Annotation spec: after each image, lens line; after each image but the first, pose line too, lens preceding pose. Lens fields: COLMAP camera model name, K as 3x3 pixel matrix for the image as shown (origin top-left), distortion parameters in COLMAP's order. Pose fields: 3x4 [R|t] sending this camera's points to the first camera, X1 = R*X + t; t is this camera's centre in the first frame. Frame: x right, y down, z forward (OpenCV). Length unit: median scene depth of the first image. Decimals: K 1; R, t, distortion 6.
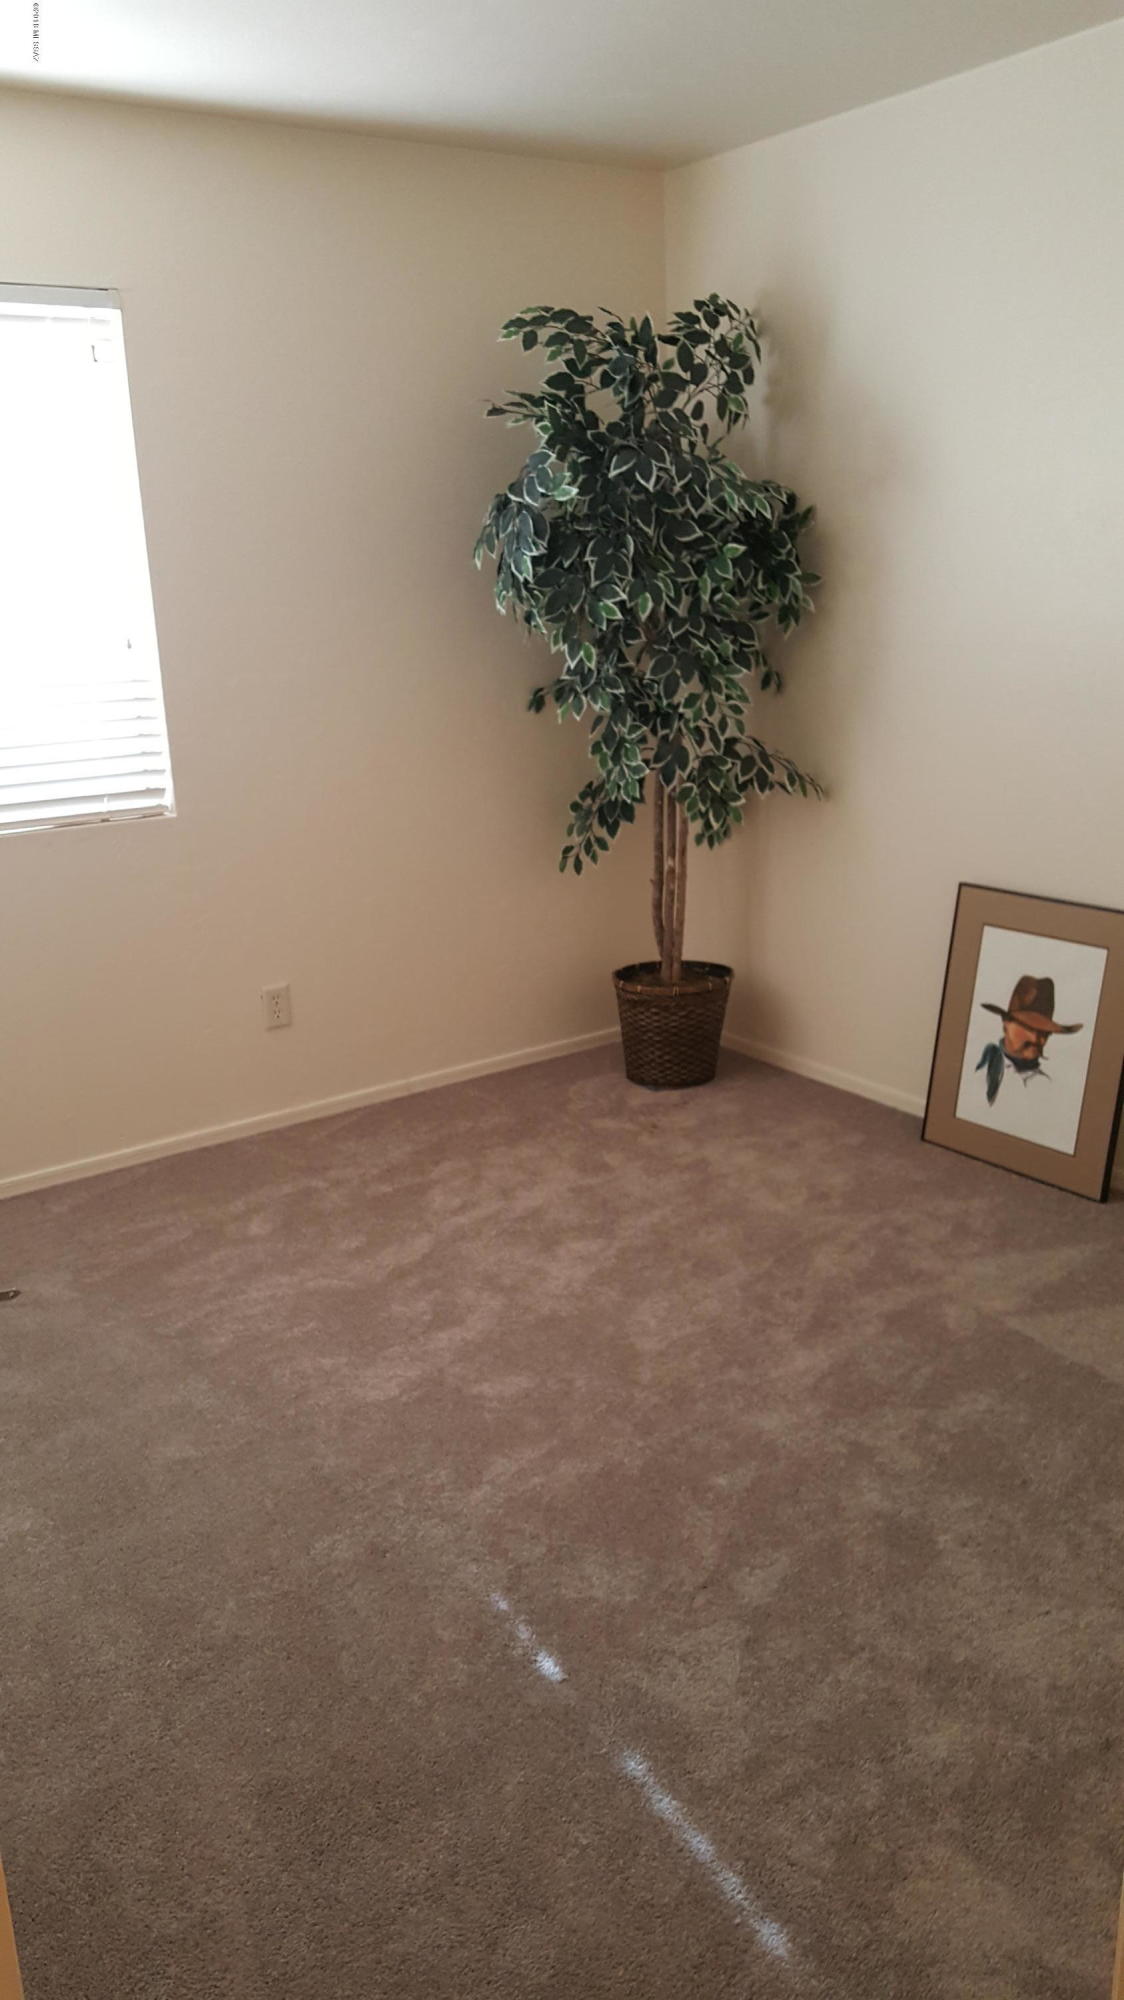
lens RADIAL K [[1479.1, 0, 545.3], [0, 1479.1, 1007.5], [0, 0, 1]] dist [0.159185, -0.250440]
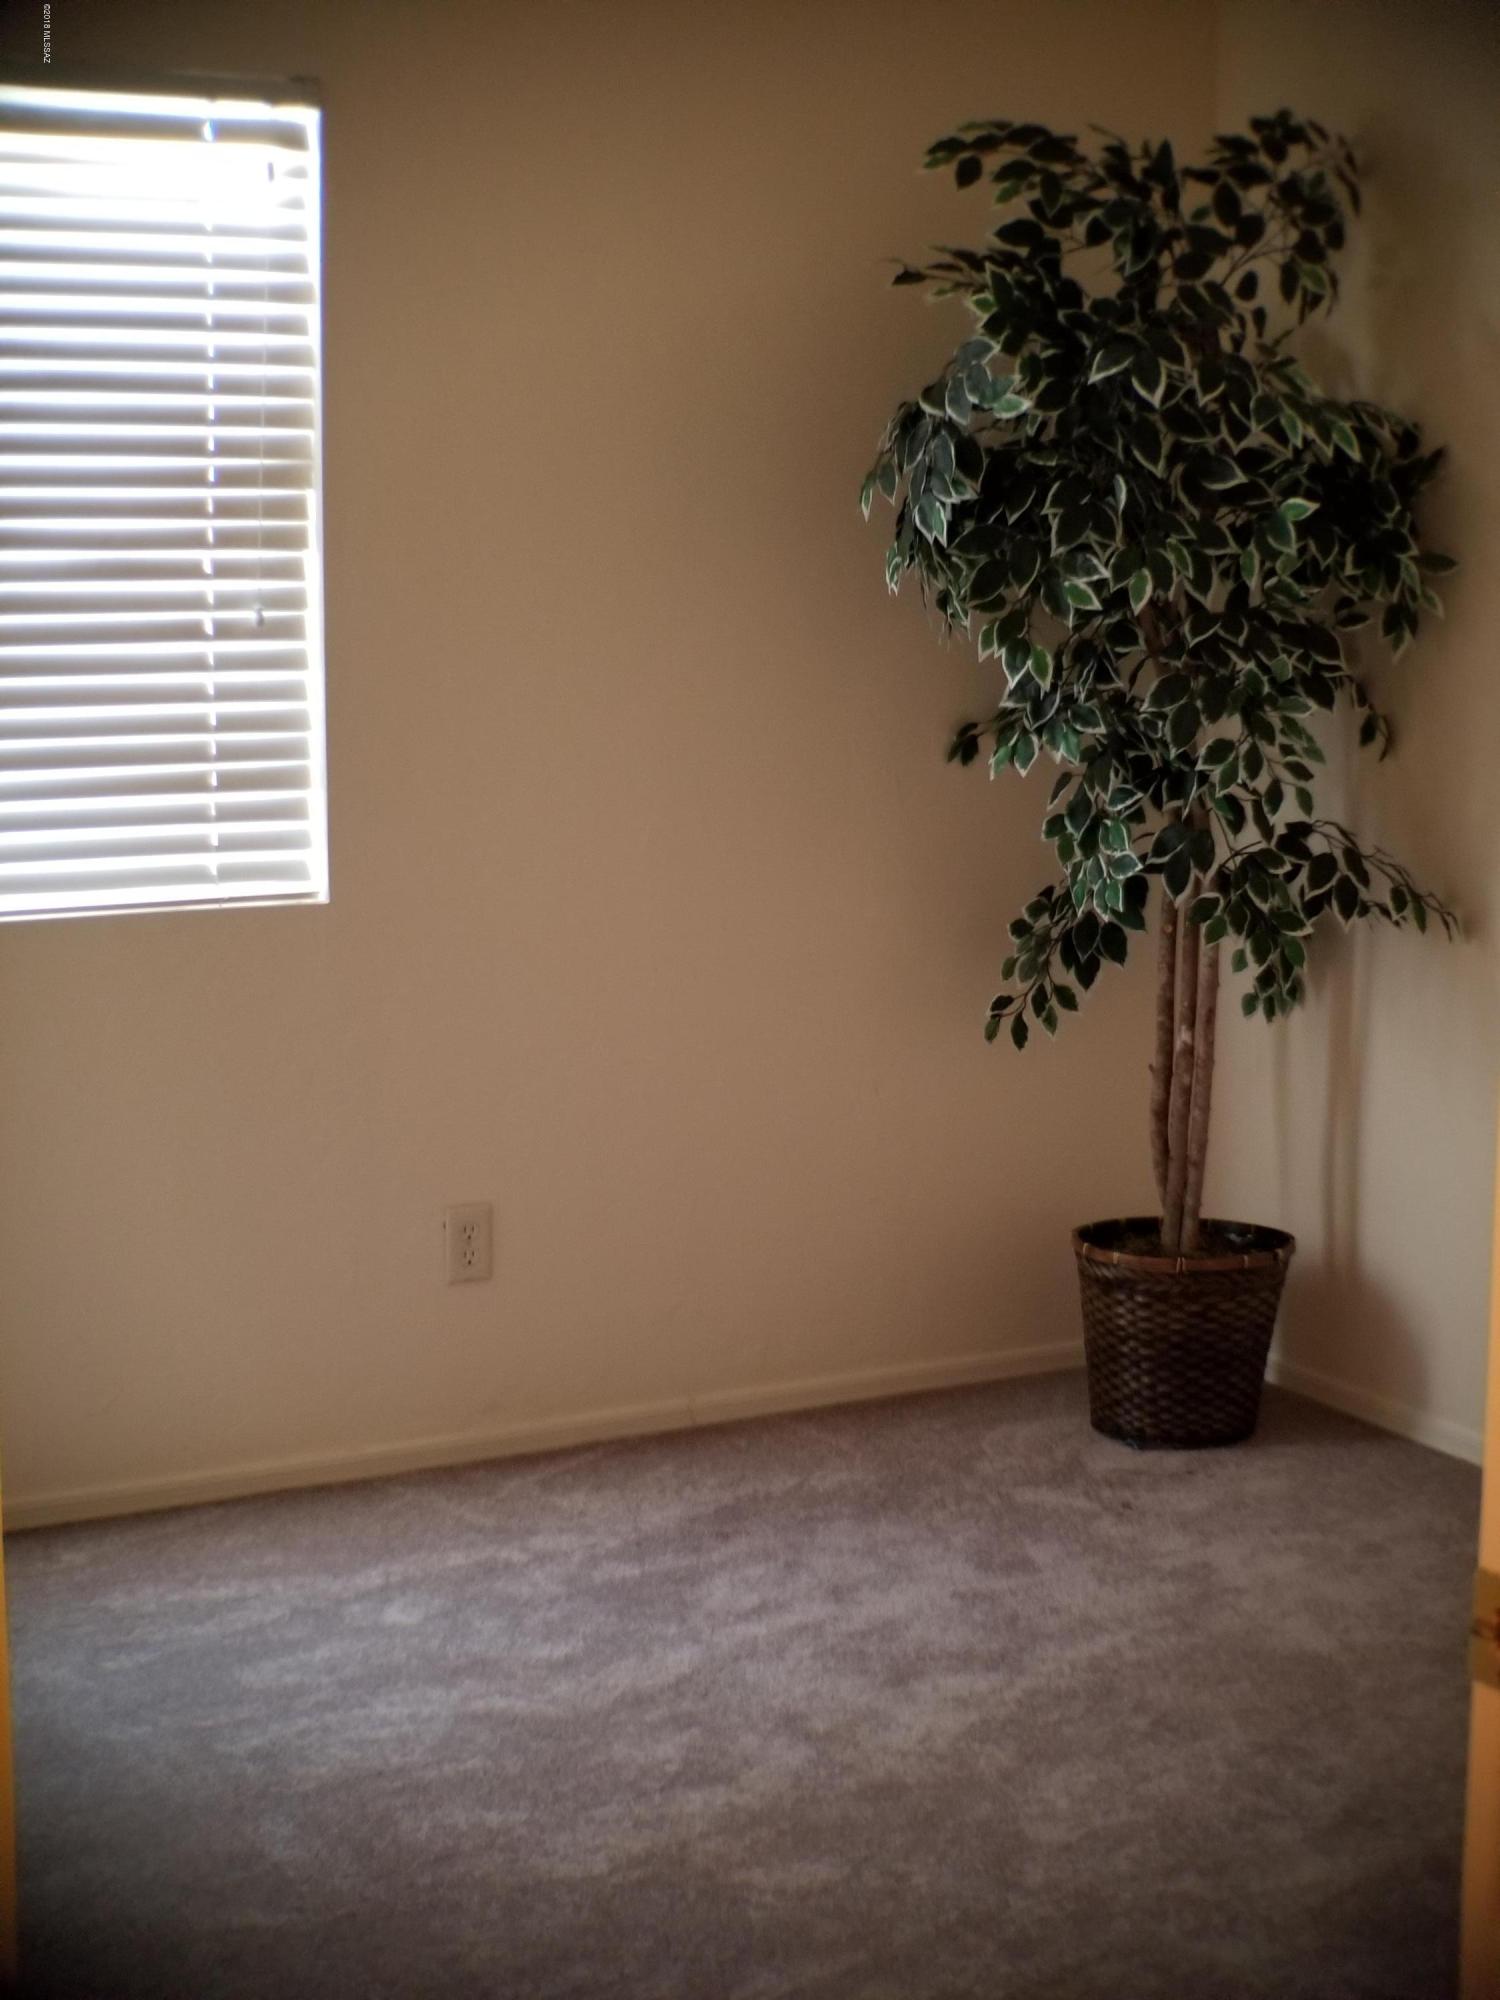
lens RADIAL K [[3133.9, 0, 836.4], [0, 3133.9, 923.1], [0, 0, 1]] dist [0.098023, -1.120705]
pose [[0.994744, 0.052423, -0.087951, 0.062307], [-0.066191, 0.984607, -0.161762, 0.067907], [0.078117, 0.166733, 0.982903, -0.202181]]
